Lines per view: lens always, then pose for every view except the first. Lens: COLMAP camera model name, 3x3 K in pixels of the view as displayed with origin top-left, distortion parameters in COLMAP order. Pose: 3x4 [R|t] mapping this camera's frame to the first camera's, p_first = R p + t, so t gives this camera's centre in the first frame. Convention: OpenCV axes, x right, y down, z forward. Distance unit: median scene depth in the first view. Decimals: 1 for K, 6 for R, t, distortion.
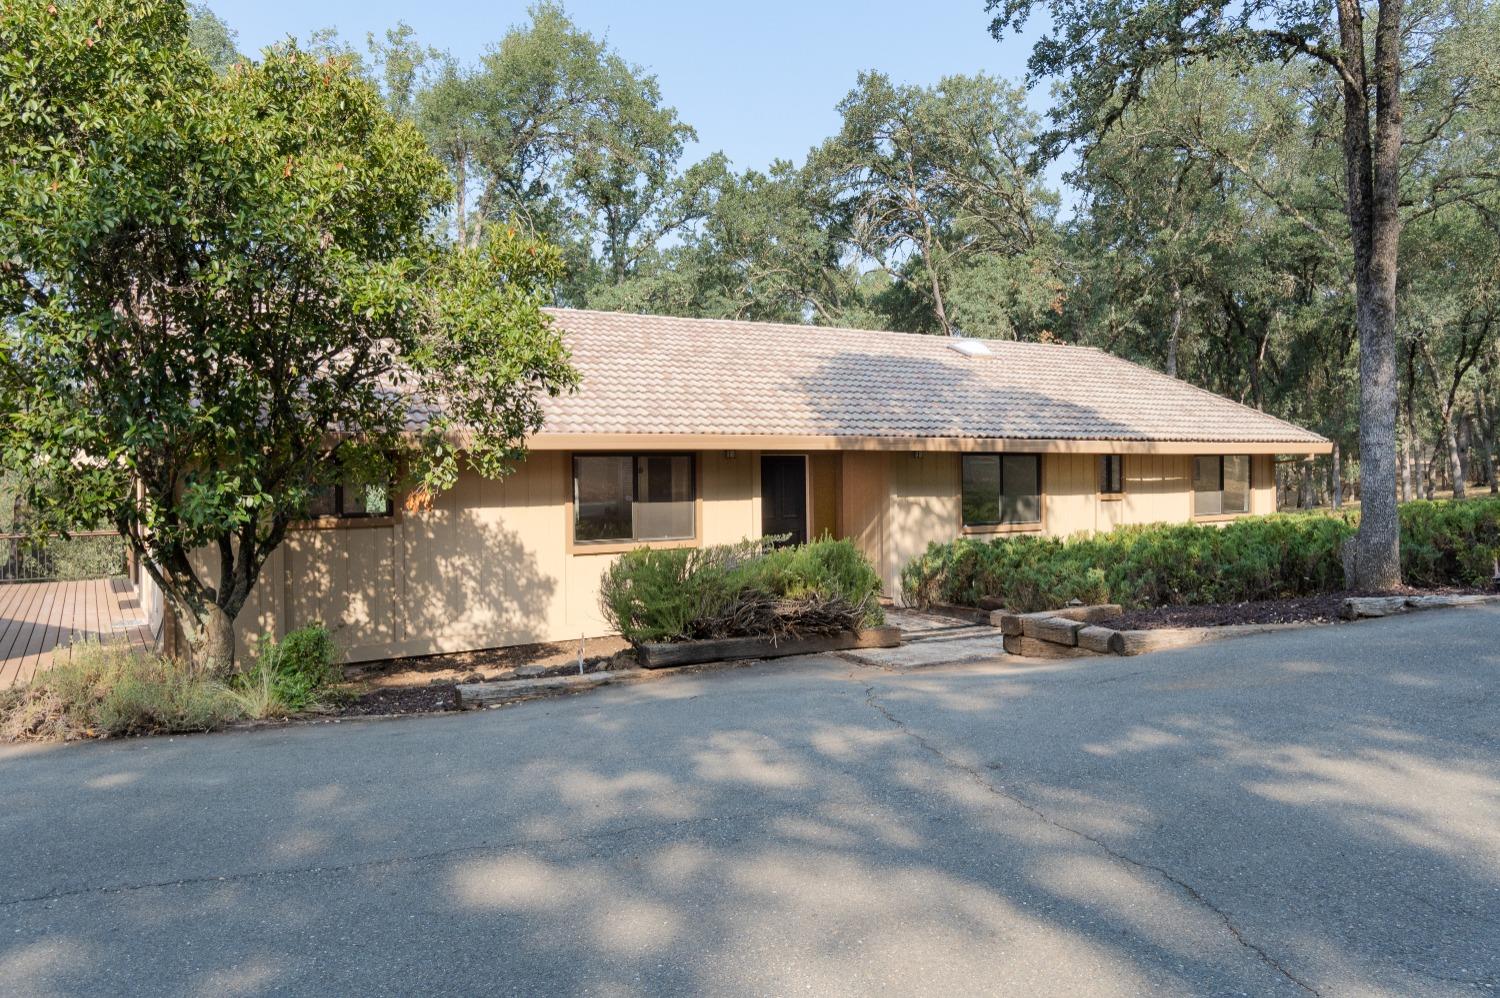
lens RADIAL K [[1076.1, 0, 753.9], [0, 1076.1, 495.2], [0, 0, 1]] dist [-0.005660, -0.002135]
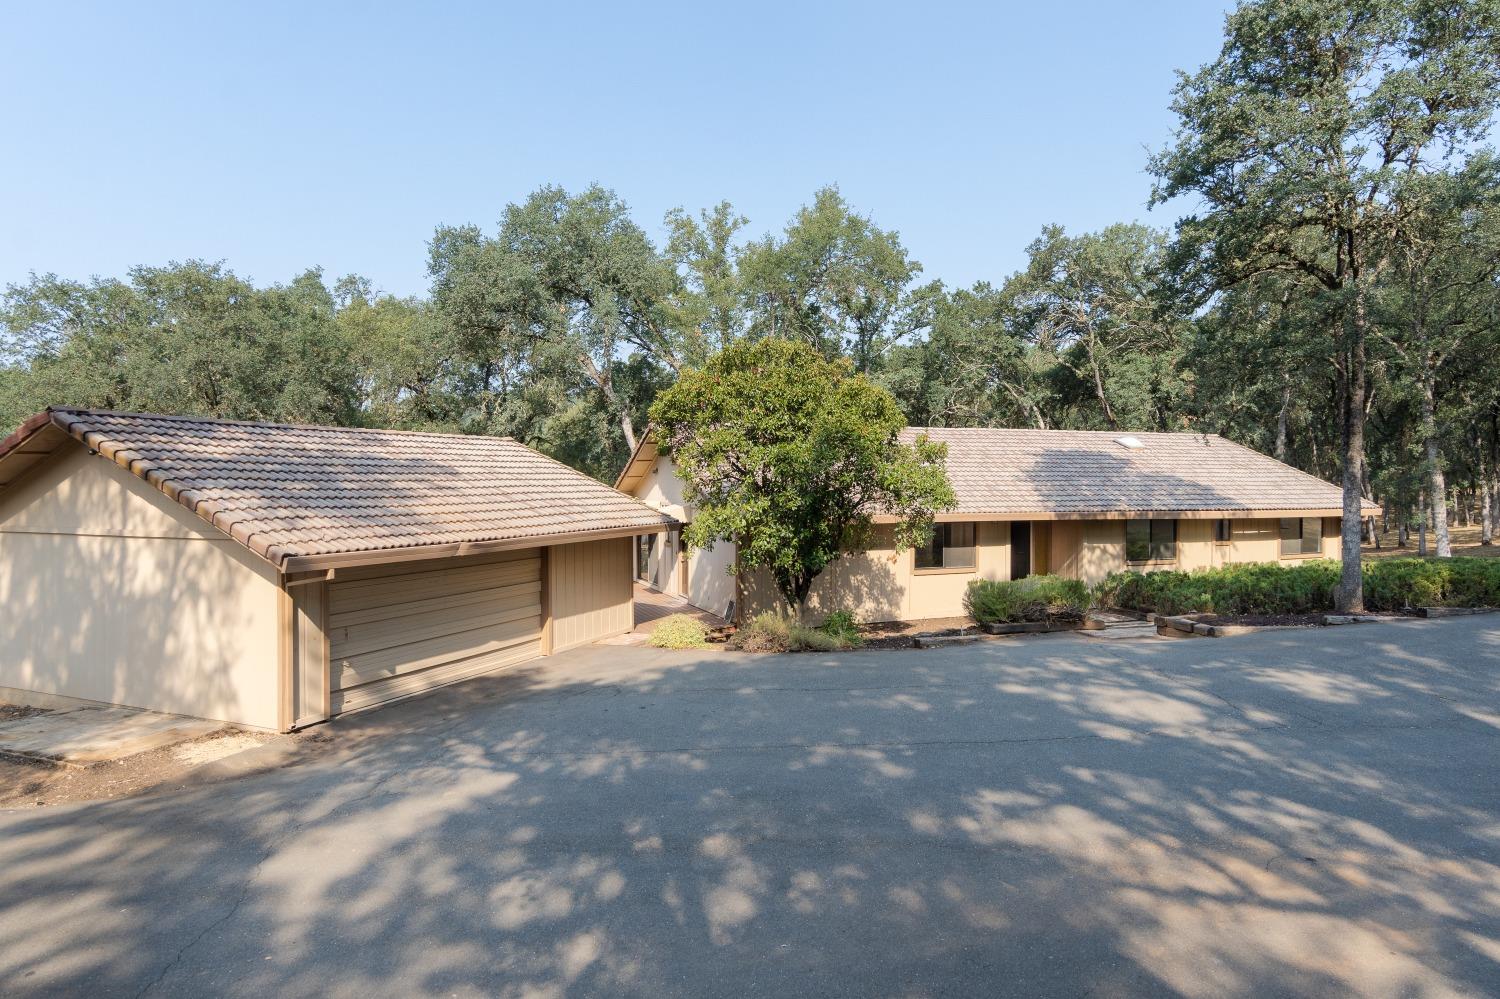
lens RADIAL K [[911.8, 0, 748.4], [0, 911.8, 492.4], [0, 0, 1]] dist [0.001823, -0.001712]
pose [[0.984148, 0.014571, -0.176748, -0.151743], [-0.015545, 0.999871, -0.004125, -0.070260], [0.176665, 0.006808, 0.984248, -0.565500]]
